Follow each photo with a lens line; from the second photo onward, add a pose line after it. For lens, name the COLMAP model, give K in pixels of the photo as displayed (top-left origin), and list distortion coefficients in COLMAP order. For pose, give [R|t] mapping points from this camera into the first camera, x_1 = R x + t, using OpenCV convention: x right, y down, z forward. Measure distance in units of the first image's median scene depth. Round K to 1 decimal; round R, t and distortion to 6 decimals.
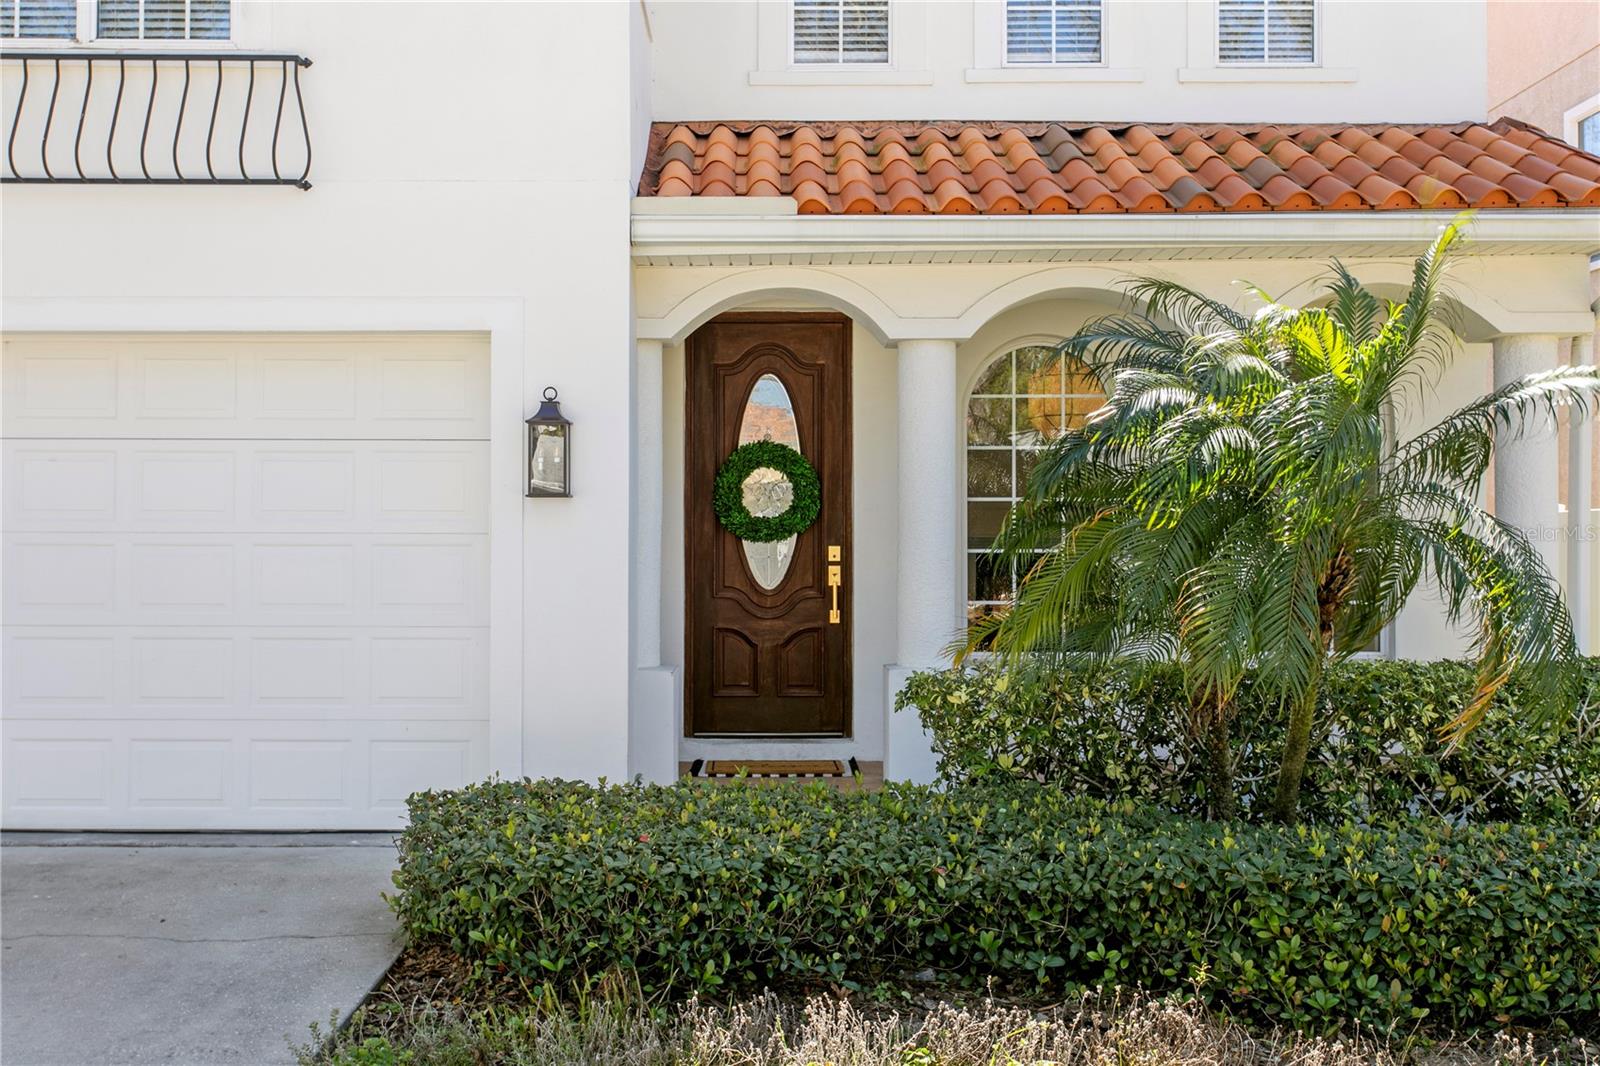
lens RADIAL K [[1720.7, 0, 800.0], [0, 1720.7, 533.0], [0, 0, 1]] dist [0.032012, 0.007247]
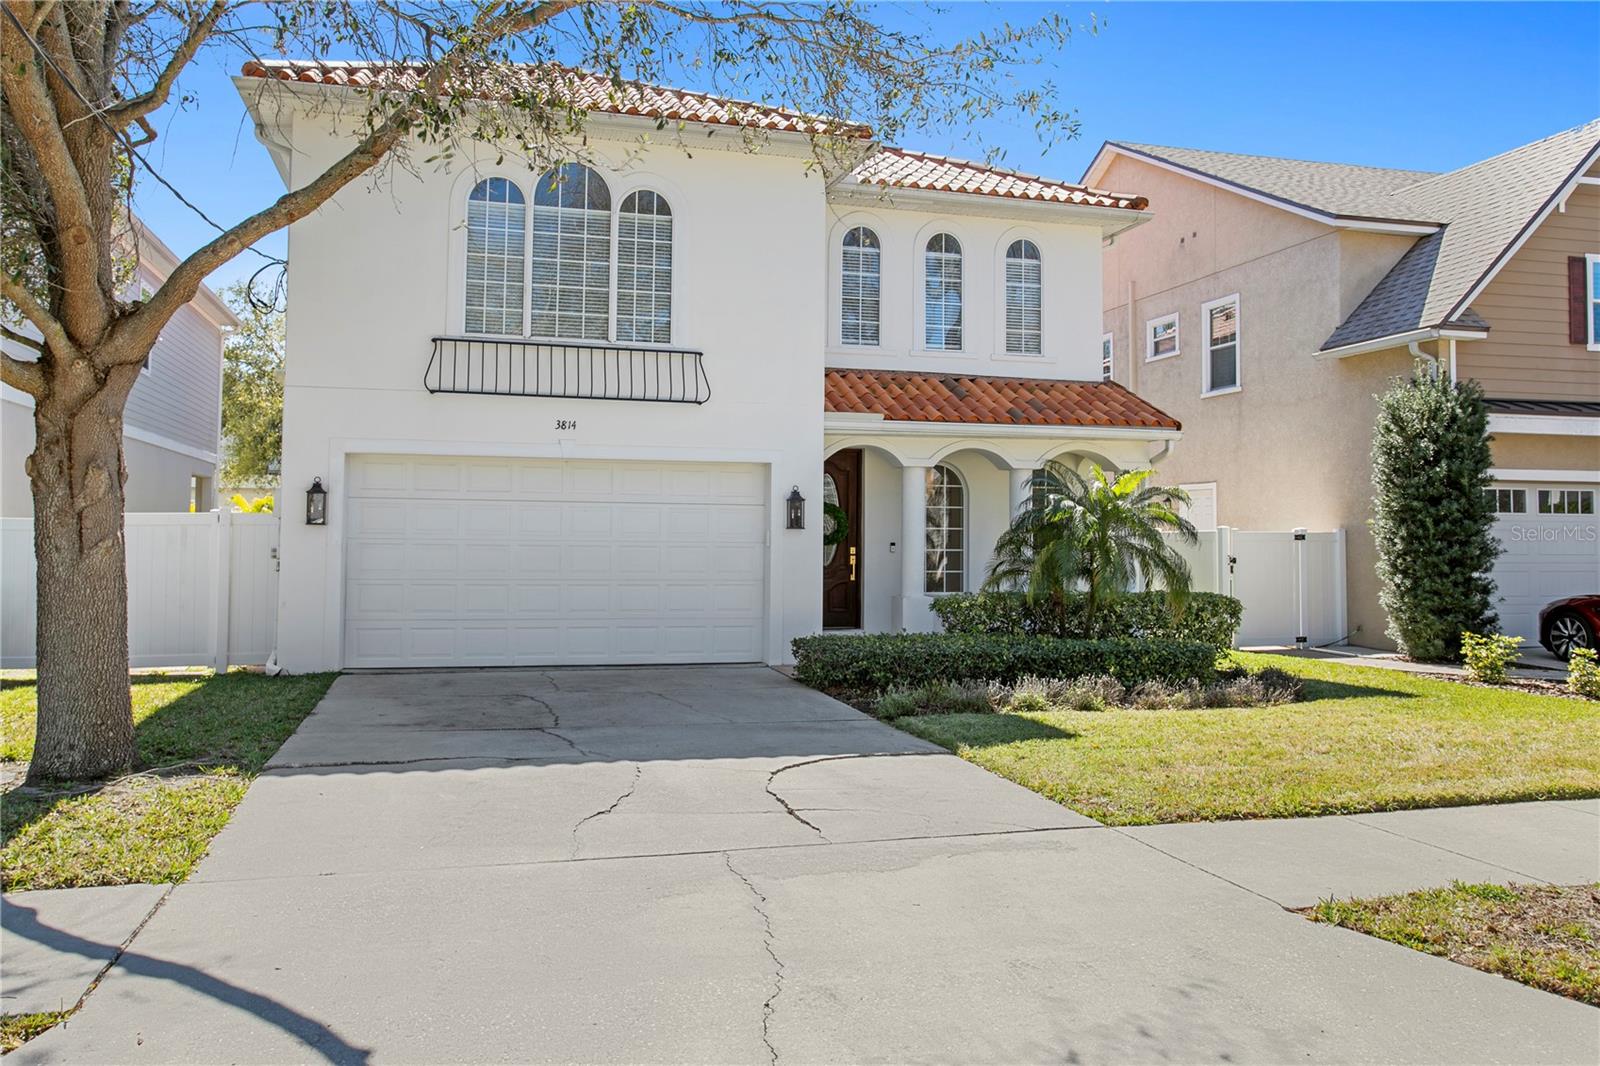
lens RADIAL K [[1241.0, 0, 800.0], [0, 1241.0, 533.0], [0, 0, 1]] dist [0.000603, 0.000256]
pose [[0.964199, 0.009535, 0.265009, -0.595005], [-0.010976, 0.999932, 0.003955, -0.021476], [-0.264954, -0.006722, 0.964238, -0.736526]]
